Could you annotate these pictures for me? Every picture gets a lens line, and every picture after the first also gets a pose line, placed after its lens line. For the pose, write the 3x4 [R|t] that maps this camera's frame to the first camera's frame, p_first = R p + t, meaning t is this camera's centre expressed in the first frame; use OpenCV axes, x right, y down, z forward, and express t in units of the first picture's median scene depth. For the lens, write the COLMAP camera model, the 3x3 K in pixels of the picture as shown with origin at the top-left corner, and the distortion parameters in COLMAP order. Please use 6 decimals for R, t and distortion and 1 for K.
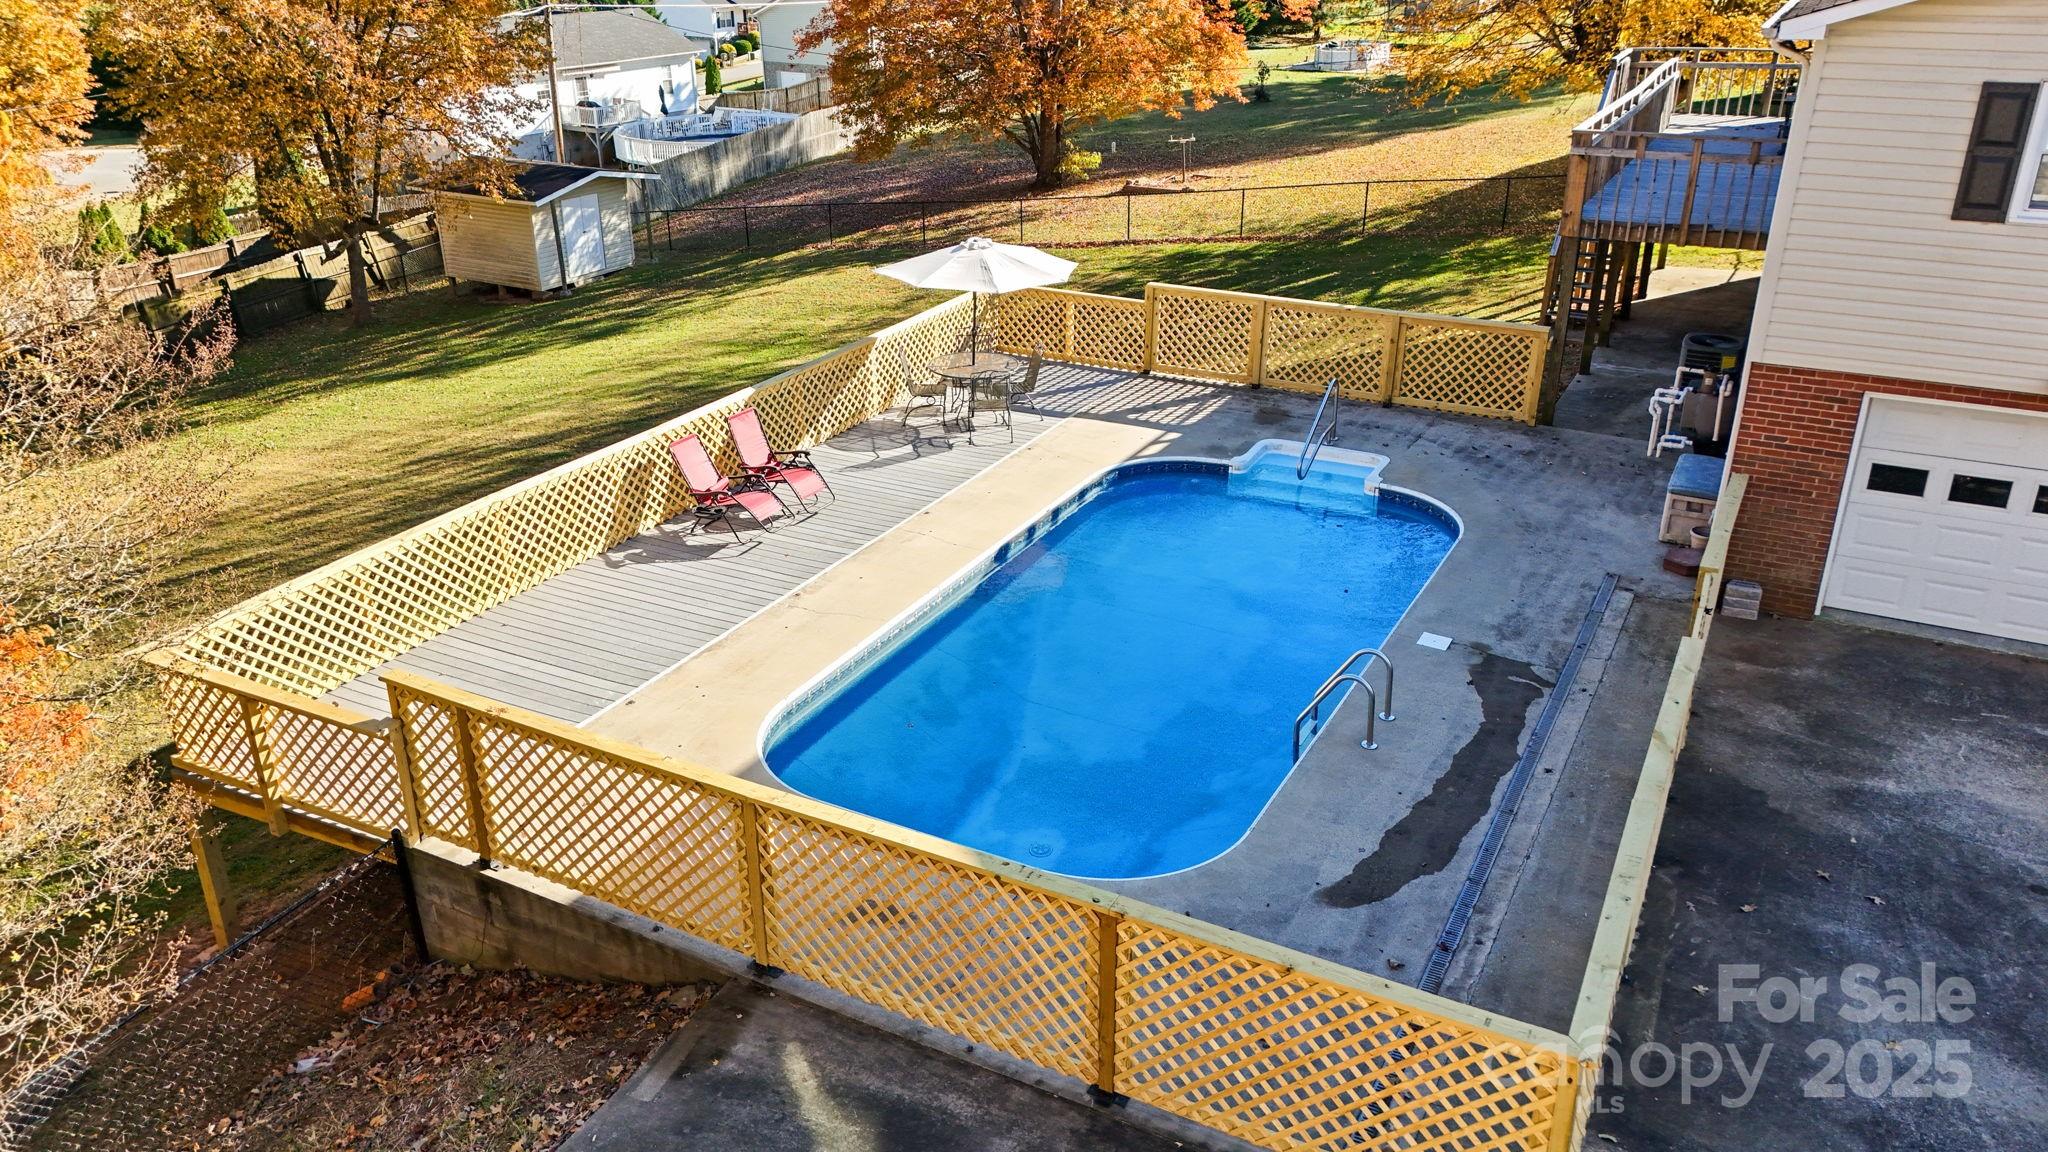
lens RADIAL K [[1543.6, 0, 1025.8], [0, 1543.6, 580.3], [0, 0, 1]] dist [-0.000136, -0.000764]
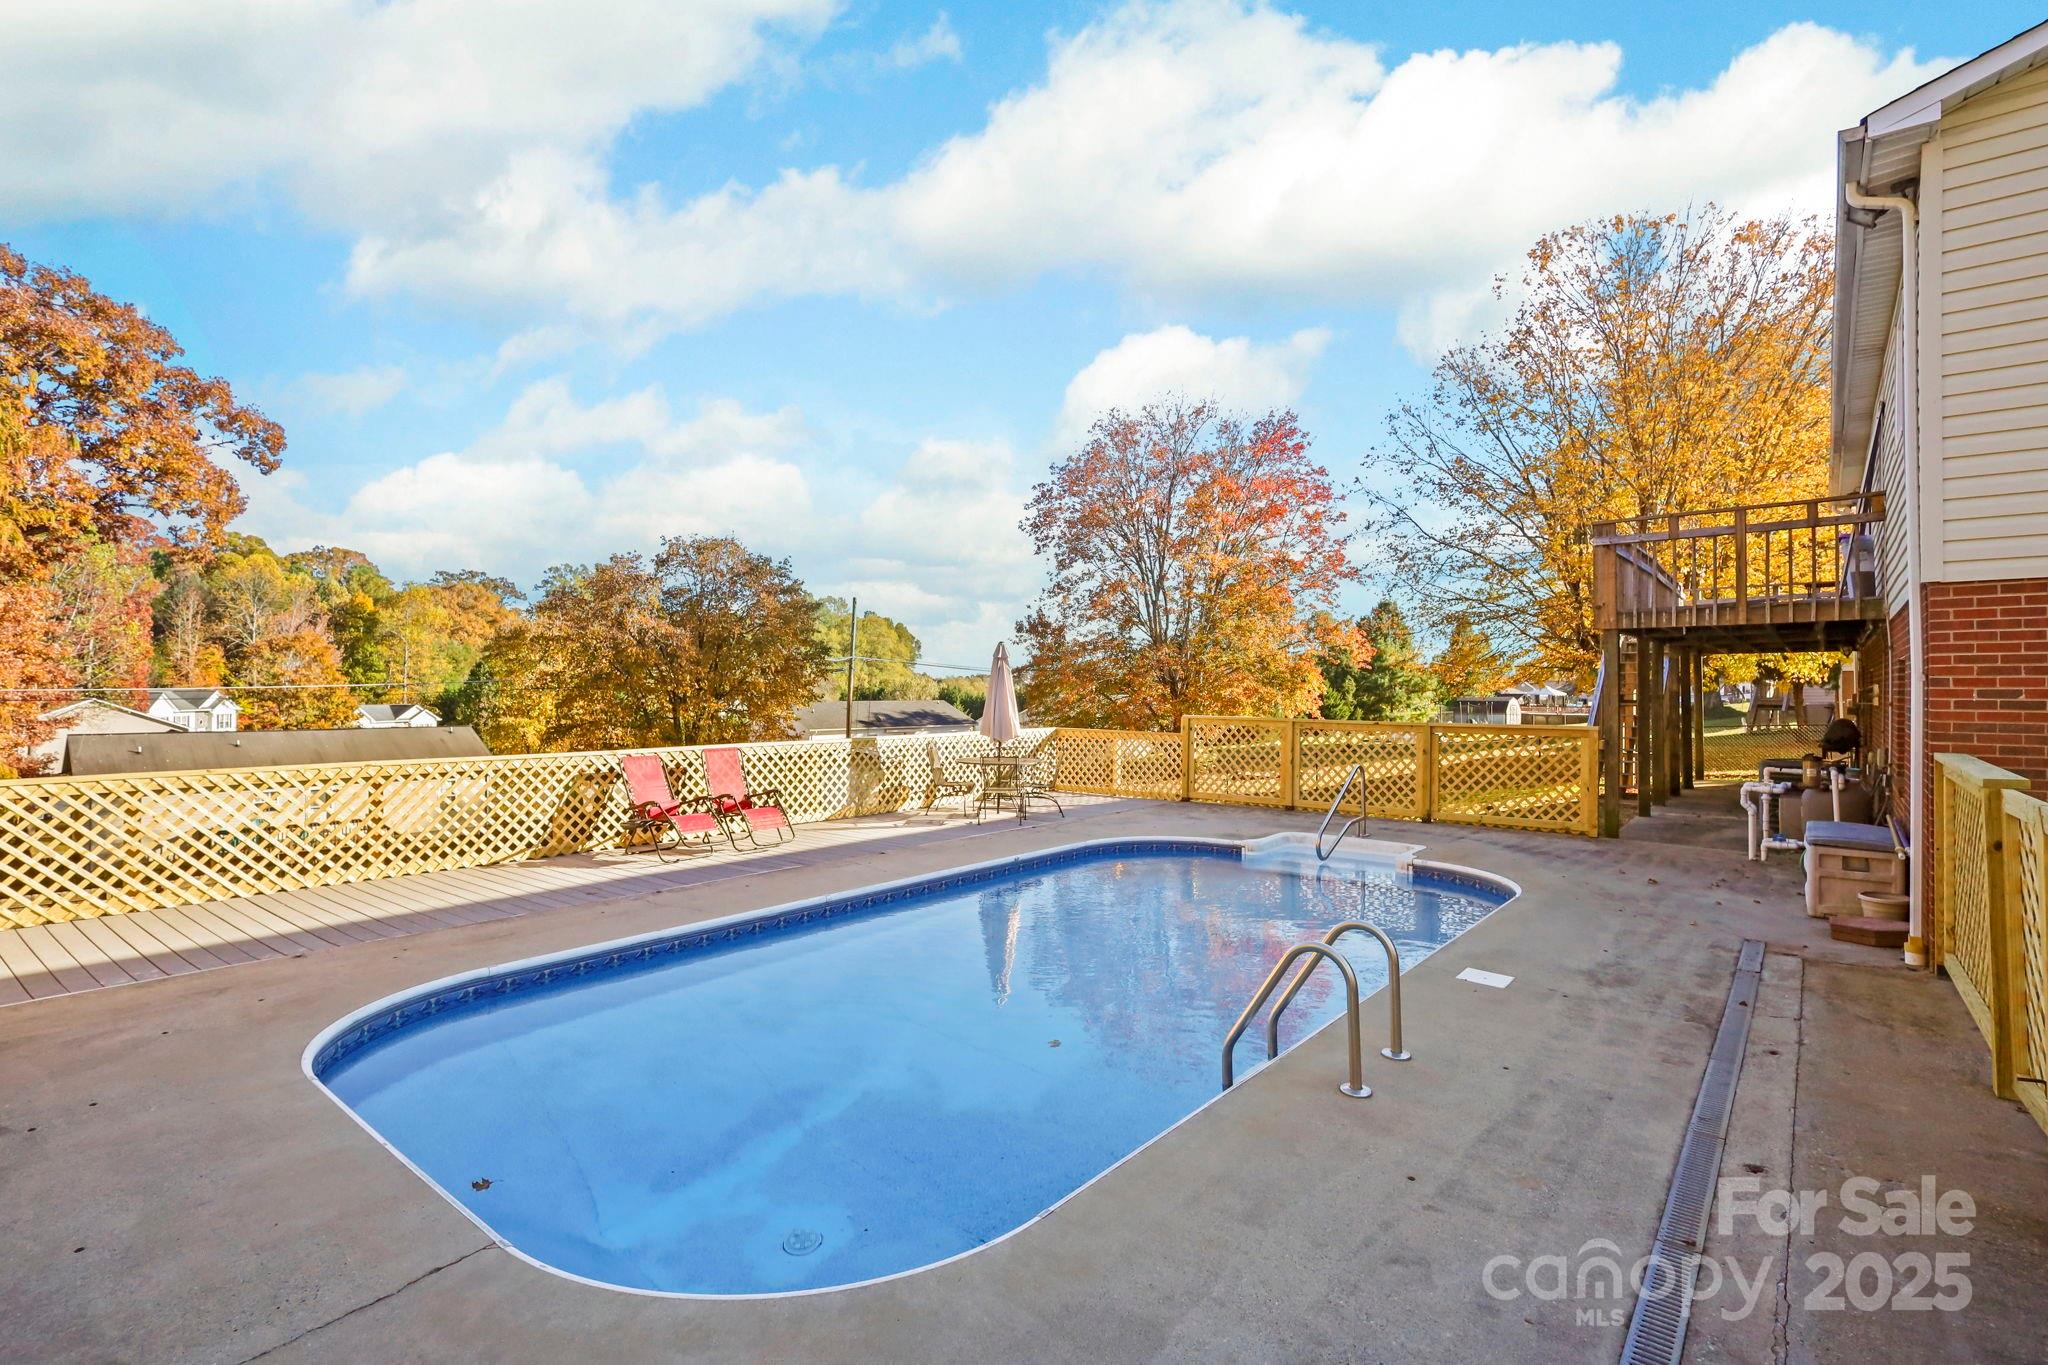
lens RADIAL K [[985.2, 0, 1015.4], [0, 985.2, 669.5], [0, 0, 1]] dist [0.001976, 0.000277]
pose [[0.980806, -0.001607, -0.194978, 0.107816], [-0.078924, 0.911116, -0.404524, 0.074246], [0.178297, 0.412148, 0.893501, 0.383966]]
